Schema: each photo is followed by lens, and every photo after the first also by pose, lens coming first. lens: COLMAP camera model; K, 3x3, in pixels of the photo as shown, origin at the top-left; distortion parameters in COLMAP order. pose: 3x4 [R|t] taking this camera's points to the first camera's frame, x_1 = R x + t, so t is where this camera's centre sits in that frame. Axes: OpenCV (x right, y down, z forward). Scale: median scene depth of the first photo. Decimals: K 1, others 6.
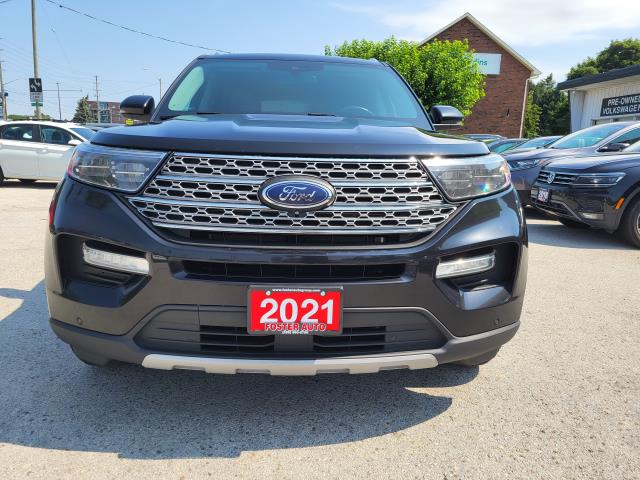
lens RADIAL K [[486.9, 0, 322.5], [0, 486.9, 240.4], [0, 0, 1]] dist [0.057936, -0.036738]
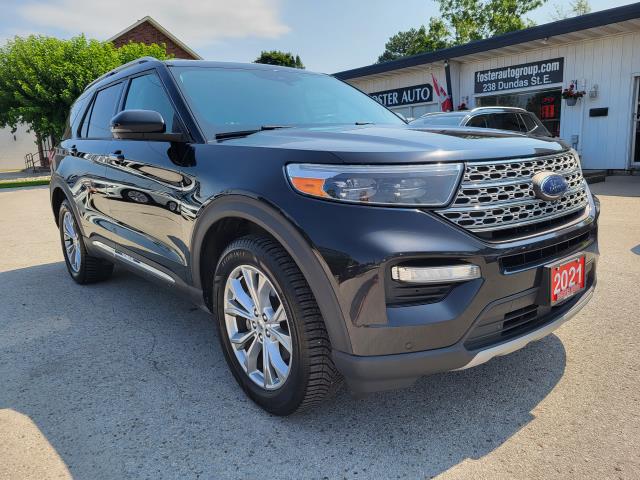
lens RADIAL K [[486.9, 0, 319.9], [0, 486.9, 236.4], [0, 0, 1]] dist [0.057936, -0.036738]
pose [[0.795656, -0.177706, 0.579096, -1.169211], [0.185053, 0.981605, 0.046967, -0.126962], [-0.576790, 0.069794, 0.813905, 0.308813]]
